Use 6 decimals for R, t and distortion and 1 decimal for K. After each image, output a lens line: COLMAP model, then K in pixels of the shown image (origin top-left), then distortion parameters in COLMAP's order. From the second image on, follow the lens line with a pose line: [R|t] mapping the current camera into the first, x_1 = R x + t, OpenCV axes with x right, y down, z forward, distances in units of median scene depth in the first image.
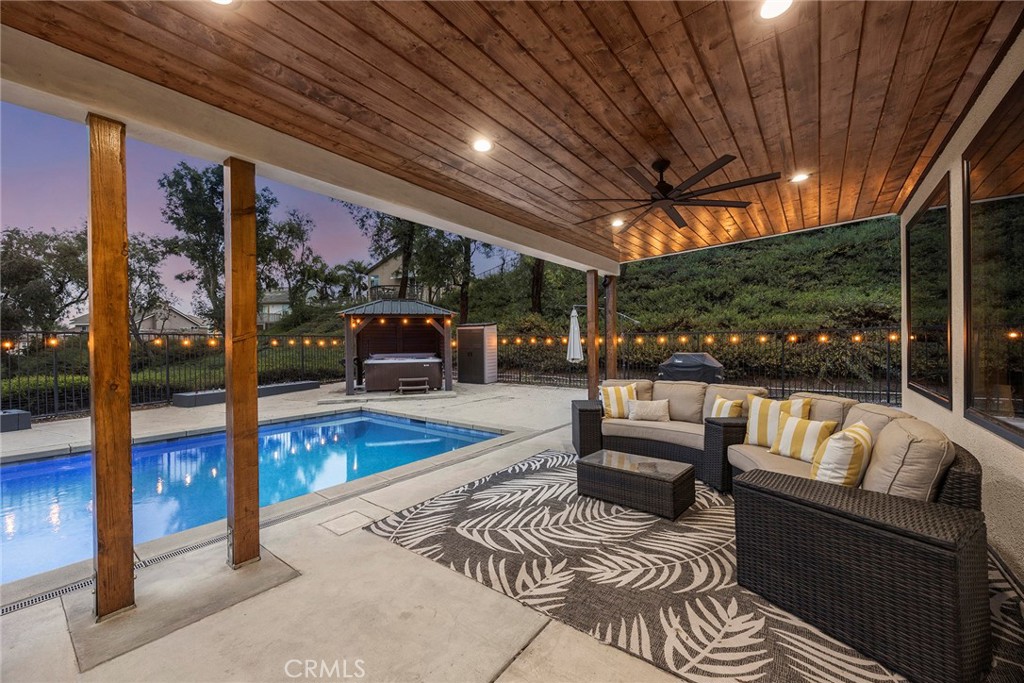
lens RADIAL K [[394.0, 0, 505.9], [0, 394.0, 342.3], [0, 0, 1]] dist [-0.002536, -0.000310]
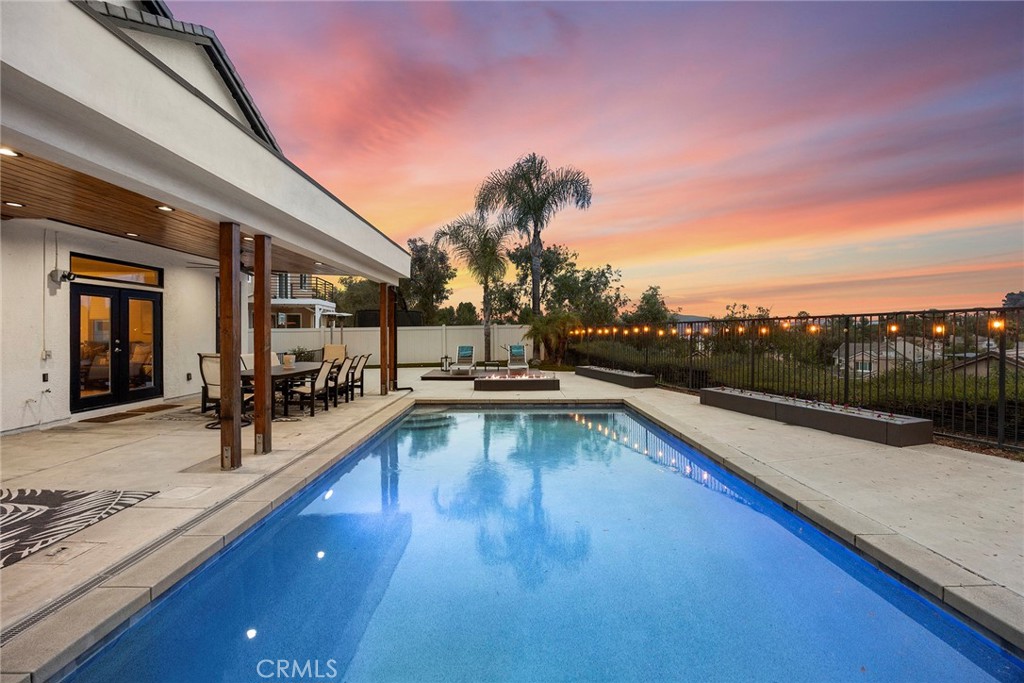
lens RADIAL K [[447.6, 0, 509.7], [0, 447.6, 333.9], [0, 0, 1]] dist [-0.018115, -0.000155]
pose [[-0.783061, 0.008463, -0.621888, -0.133504], [0.008551, 0.999959, 0.002841, 0.003099], [0.621886, -0.003093, -0.783101, 0.969758]]
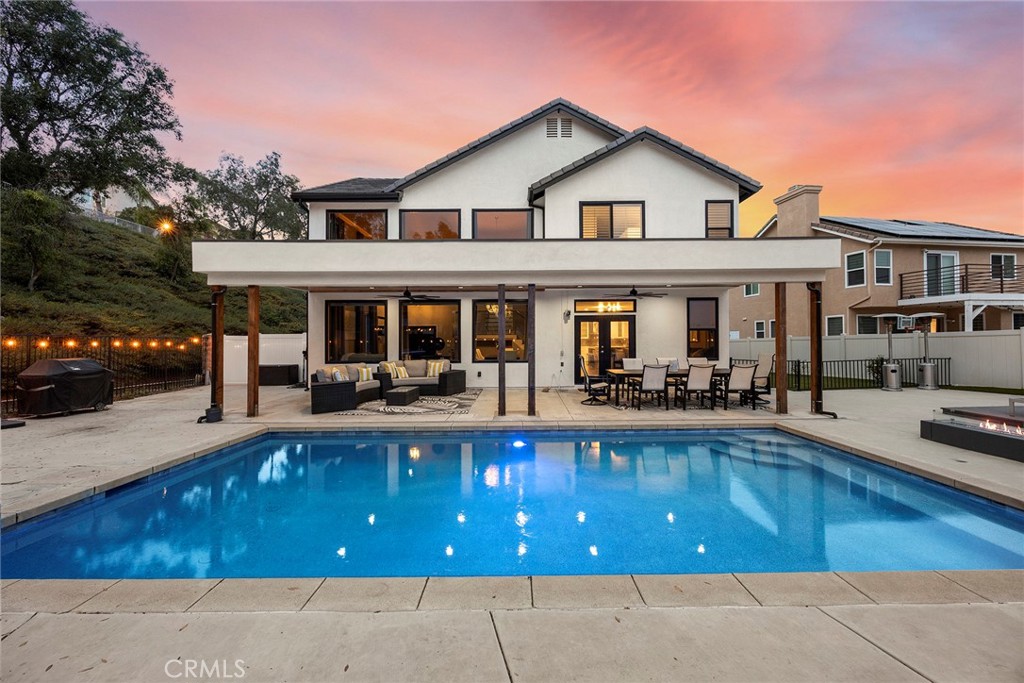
lens RADIAL K [[419.4, 0, 518.2], [0, 419.4, 341.1], [0, 0, 1]] dist [0.003375, 0.000090]
pose [[-0.625761, 0.017363, 0.779821, -1.017691], [0.009043, 0.999847, -0.015005, 0.012194], [-0.779962, -0.002338, -0.625822, 0.904784]]
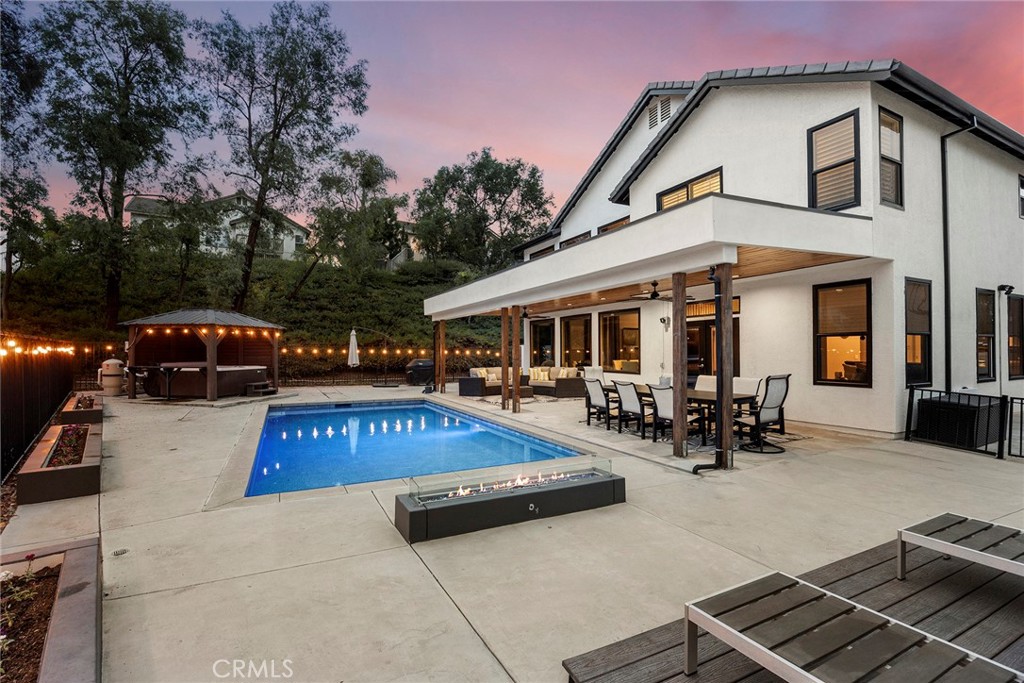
lens RADIAL K [[447.6, 0, 510.6], [0, 447.6, 351.3], [0, 0, 1]] dist [-0.018115, -0.000155]
pose [[0.421019, 0.011925, 0.906973, -1.413285], [-0.009872, 0.999915, -0.008565, 0.003695], [-0.906998, -0.005348, 0.421101, -0.280789]]
